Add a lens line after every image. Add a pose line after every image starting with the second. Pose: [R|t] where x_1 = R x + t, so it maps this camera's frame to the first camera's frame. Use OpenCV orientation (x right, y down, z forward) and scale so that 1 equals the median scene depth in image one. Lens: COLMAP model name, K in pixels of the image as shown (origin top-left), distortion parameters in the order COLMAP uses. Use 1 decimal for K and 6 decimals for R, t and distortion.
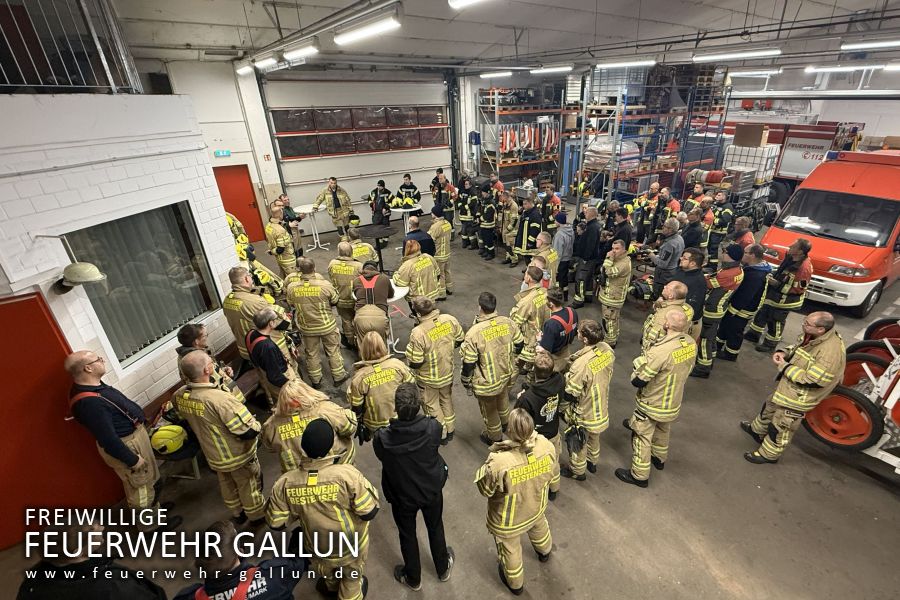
lens RADIAL K [[417.2, 0, 483.6], [0, 417.2, 293.6], [0, 0, 1]] dist [0.002696, 0.000238]
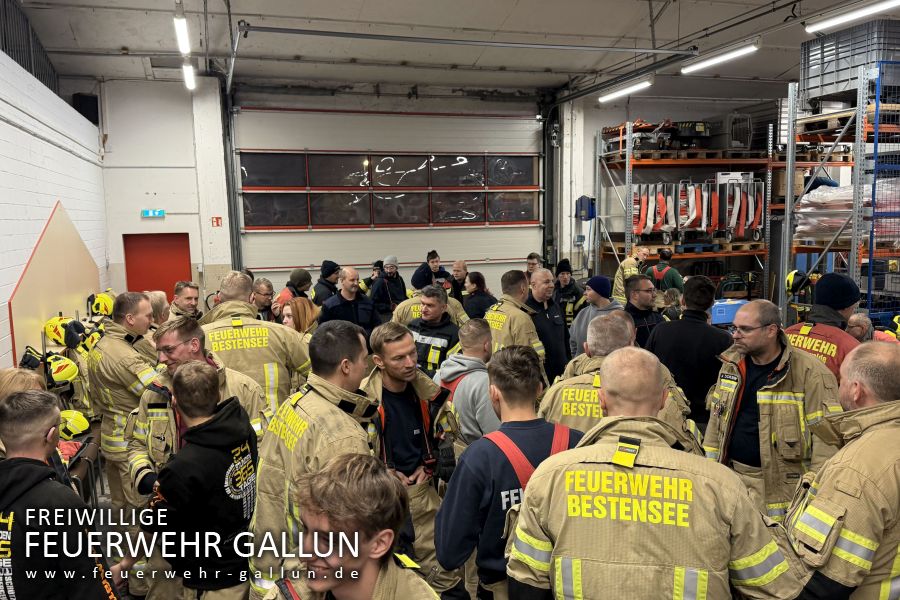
lens RADIAL K [[729.2, 0, 451.4], [0, 729.2, 306.4], [0, 0, 1]] dist [0.107225, -0.146275]
pose [[0.952190, 0.034480, -0.303553, 0.108153], [-0.128371, 0.946793, -0.295133, 0.049773], [0.277226, 0.319990, 0.905954, 0.143221]]
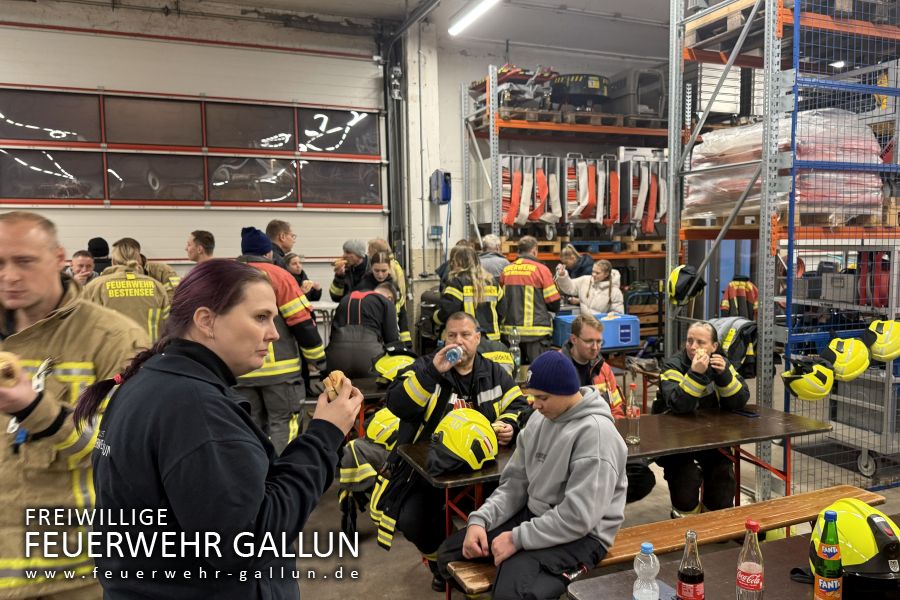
lens RADIAL K [[729.2, 0, 535.0], [0, 729.2, 300.6], [0, 0, 1]] dist [0.107225, -0.146275]
pose [[0.983677, 0.028096, -0.177736, 0.192878], [-0.088648, 0.935222, -0.342786, -0.054962], [0.156592, 0.352946, 0.922447, 0.446763]]
